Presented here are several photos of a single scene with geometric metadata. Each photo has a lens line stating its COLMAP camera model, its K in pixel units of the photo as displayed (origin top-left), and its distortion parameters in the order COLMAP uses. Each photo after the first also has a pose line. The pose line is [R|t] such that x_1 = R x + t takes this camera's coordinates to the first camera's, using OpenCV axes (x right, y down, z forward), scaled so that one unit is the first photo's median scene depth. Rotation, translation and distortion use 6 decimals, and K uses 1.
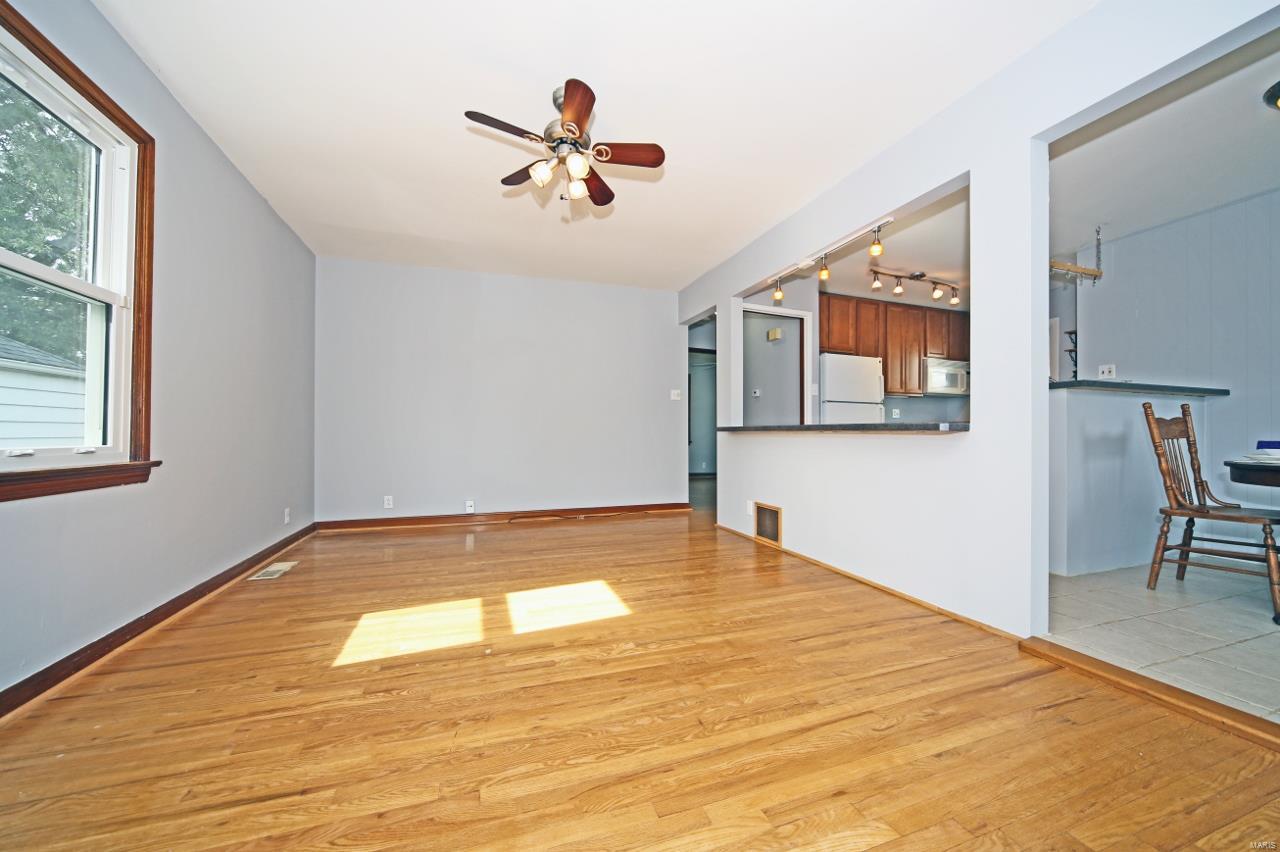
lens RADIAL K [[488.8, 0, 656.3], [0, 488.8, 432.3], [0, 0, 1]] dist [-0.008473, 0.000724]
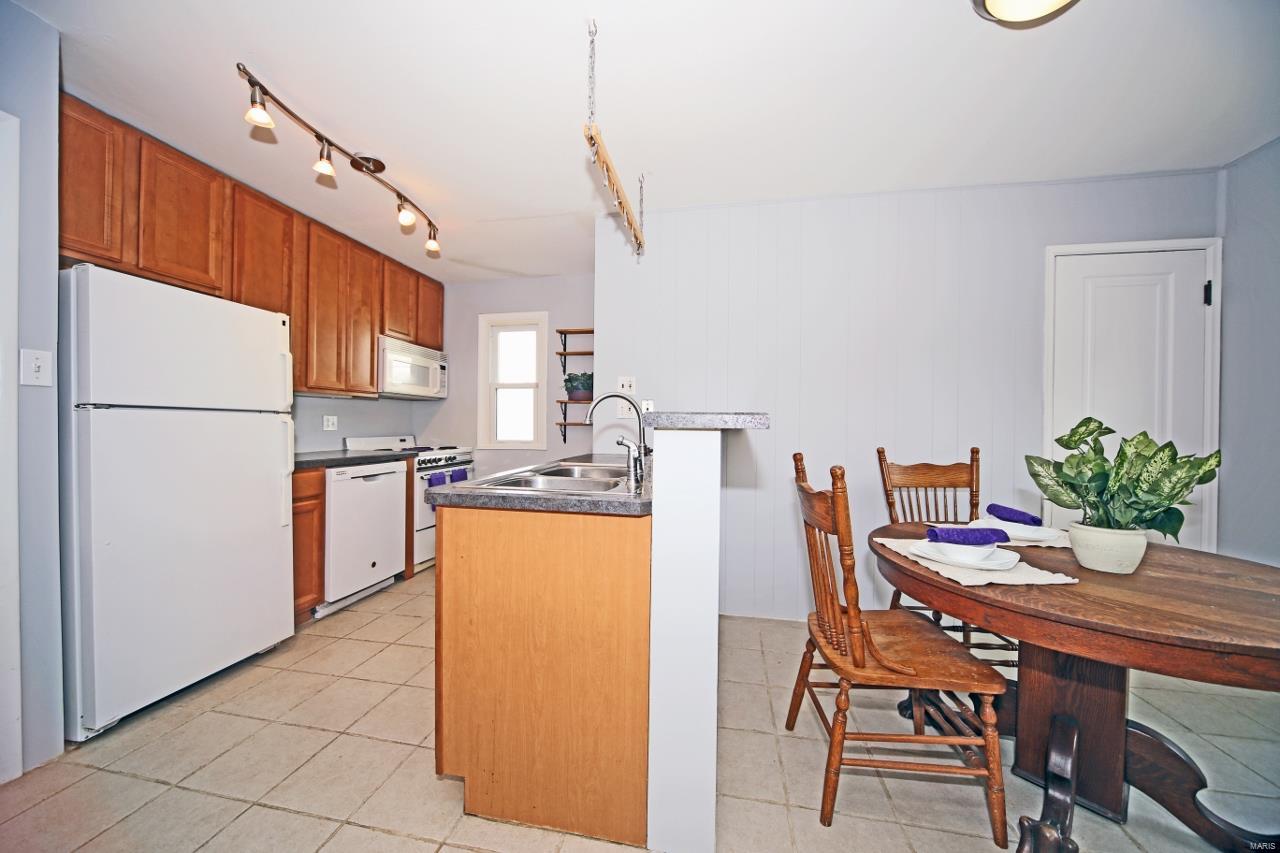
lens RADIAL K [[445.5, 0, 638.1], [0, 445.5, 425.7], [0, 0, 1]] dist [-0.006946, 0.000442]
pose [[0.514076, -0.003741, 0.857736, 0.494806], [-0.011066, 0.999878, 0.010993, -0.100684], [-0.857673, -0.015143, 0.513972, 0.903664]]
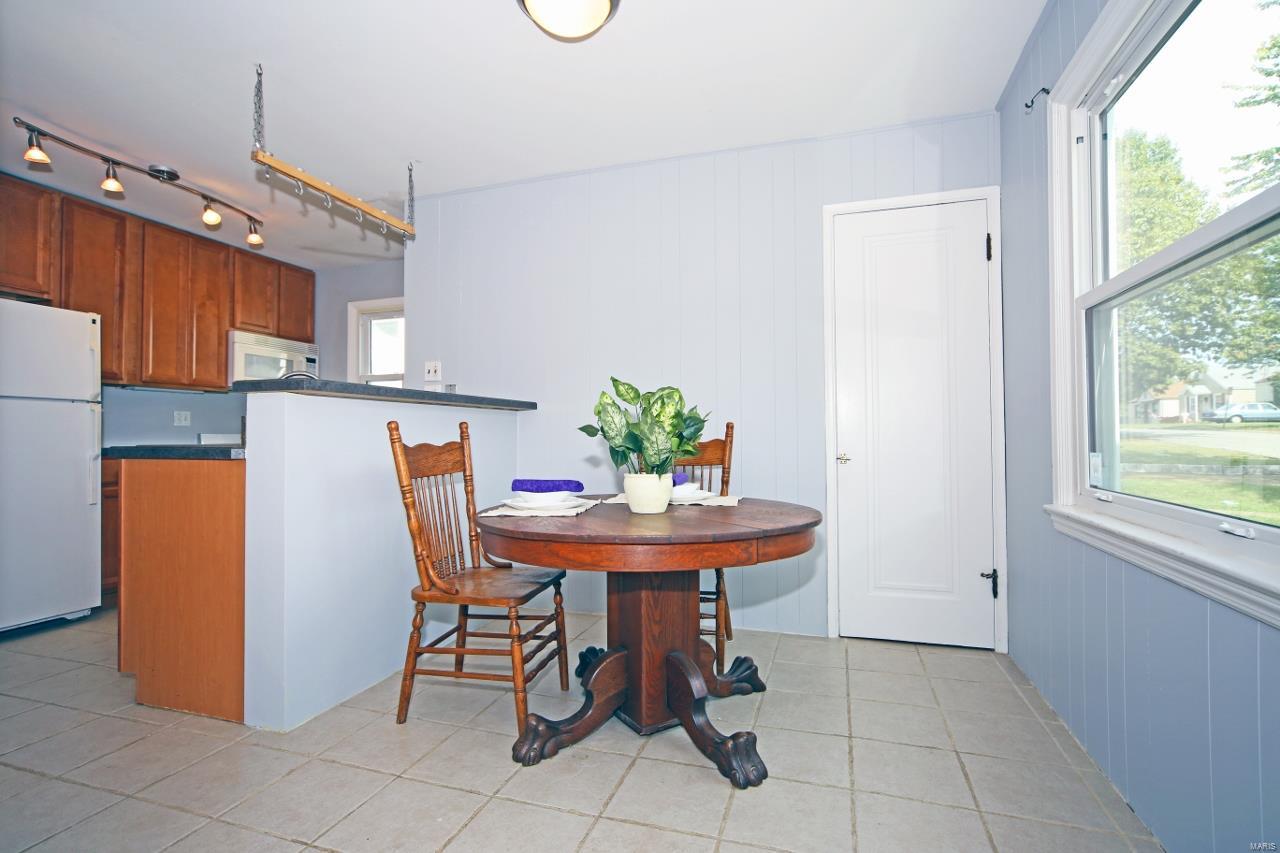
lens RADIAL K [[606.8, 0, 636.4], [0, 606.8, 423.7], [0, 0, 1]] dist [0.000478, 0.001380]
pose [[0.622186, 0.007197, 0.782837, 0.576201], [0.004895, 0.999902, -0.013083, -0.044542], [-0.782854, 0.011973, 0.622090, 0.267996]]
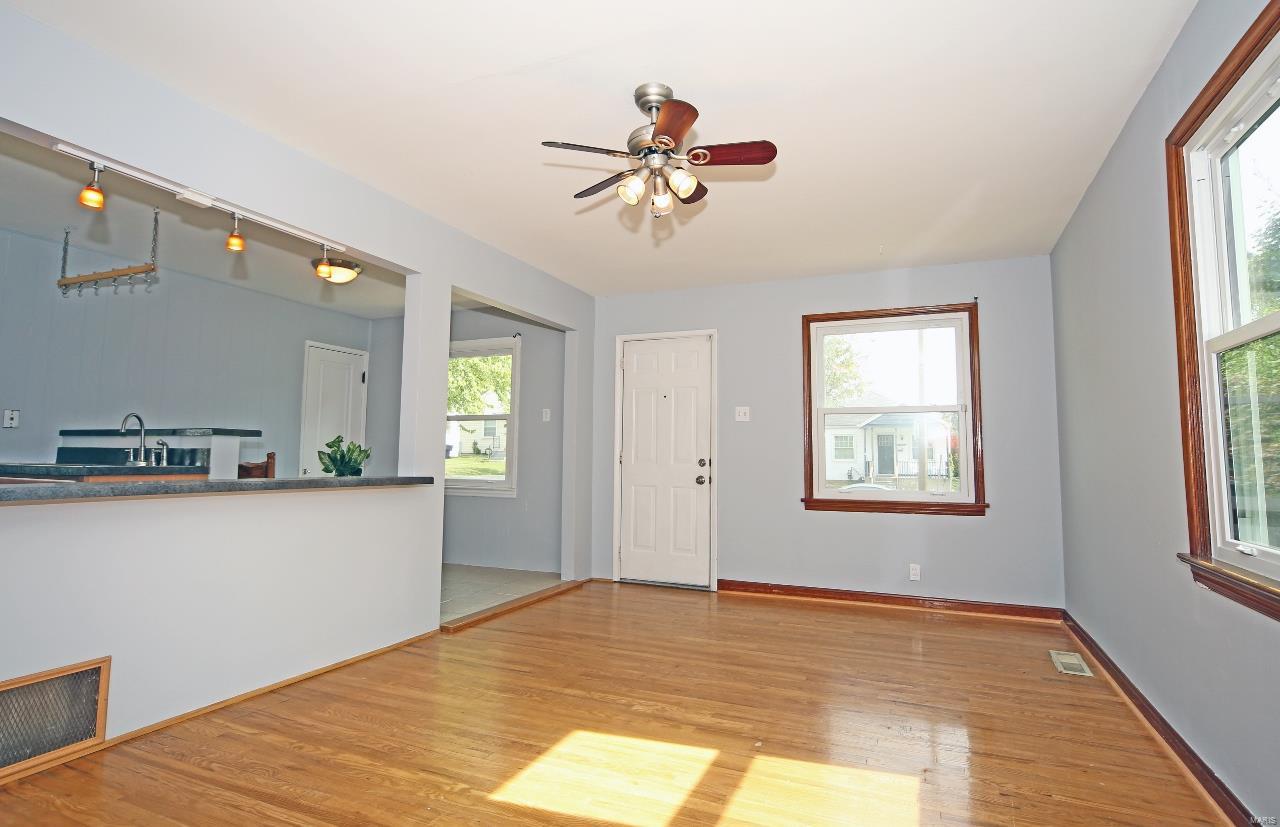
lens RADIAL K [[661.1, 0, 645.1], [0, 661.1, 401.4], [0, 0, 1]] dist [-0.015972, -0.000811]
pose [[-0.723390, 0.047075, 0.688833, -0.766008], [-0.012159, 0.996650, -0.080881, -0.065000], [-0.690332, -0.066884, -0.720394, 1.485341]]
